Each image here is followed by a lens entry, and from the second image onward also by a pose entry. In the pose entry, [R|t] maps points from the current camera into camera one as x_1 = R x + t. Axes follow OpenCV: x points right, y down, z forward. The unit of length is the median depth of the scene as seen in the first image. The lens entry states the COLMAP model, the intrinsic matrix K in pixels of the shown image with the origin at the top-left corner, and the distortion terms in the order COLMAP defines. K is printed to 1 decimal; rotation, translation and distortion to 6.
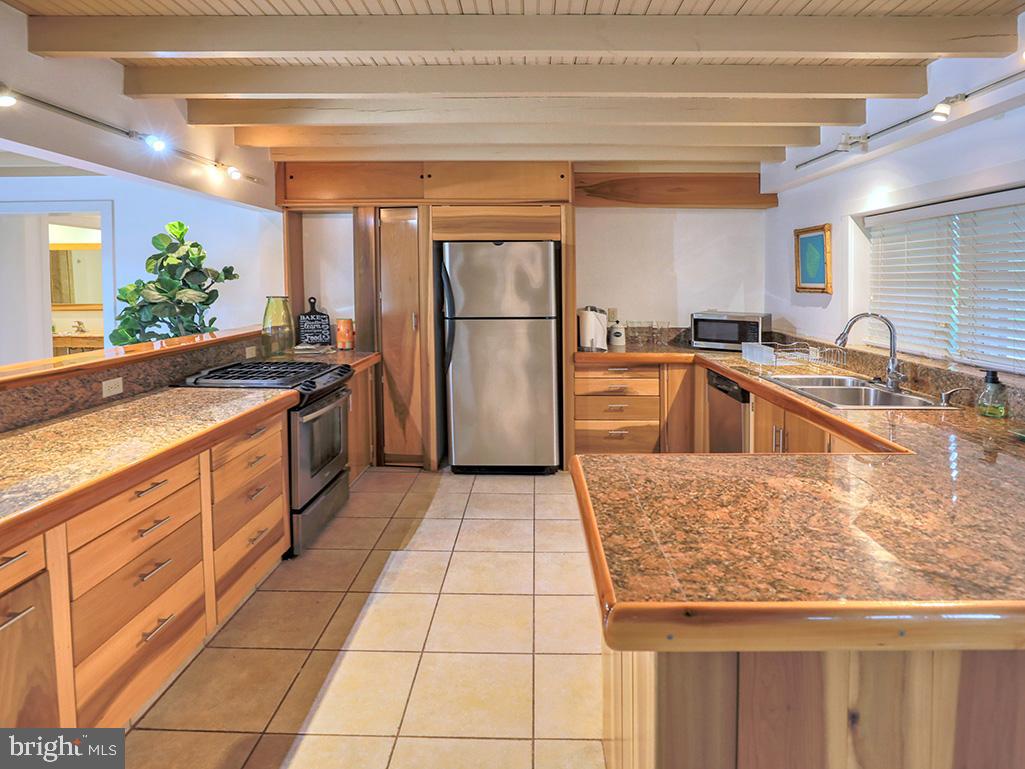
lens RADIAL K [[563.2, 0, 572.7], [0, 563.2, 305.6], [0, 0, 1]] dist [-0.036031, 0.005725]
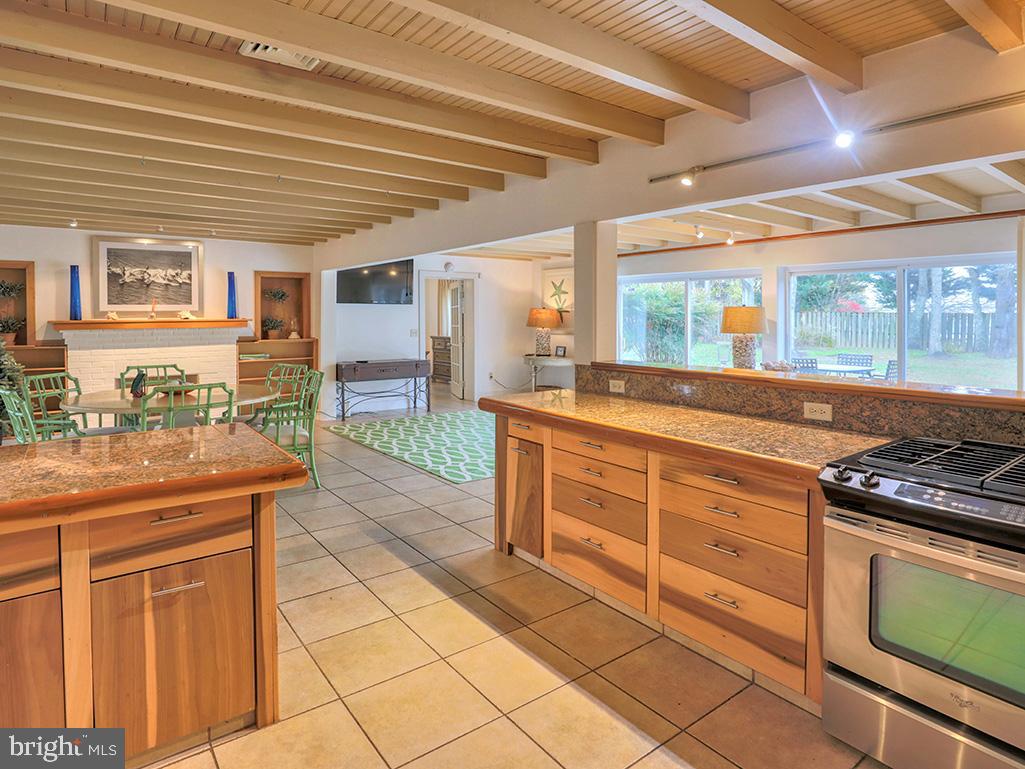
lens RADIAL K [[563.2, 0, 491.9], [0, 563.2, 345.0], [0, 0, 1]] dist [-0.036031, 0.005725]
pose [[-0.845228, 0.037021, -0.533121, 0.119915], [-0.014485, 0.995644, 0.092104, -0.034999], [0.534209, 0.085572, -0.841010, 1.011735]]
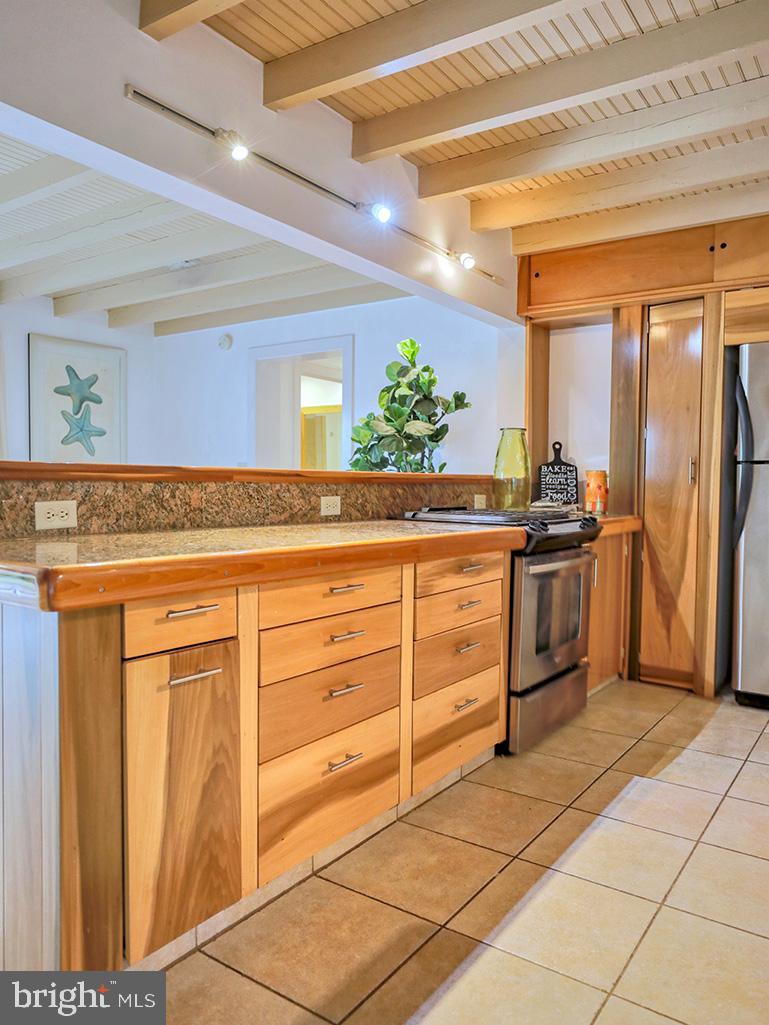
lens RADIAL K [[783.8, 0, 442.0], [0, 783.8, 526.7], [0, 0, 1]] dist [-0.035313, 0.000060]
pose [[0.825288, 0.050568, -0.562444, 0.005547], [-0.045148, 0.998703, 0.023545, 0.096787], [0.562905, 0.005961, 0.826500, 0.050354]]
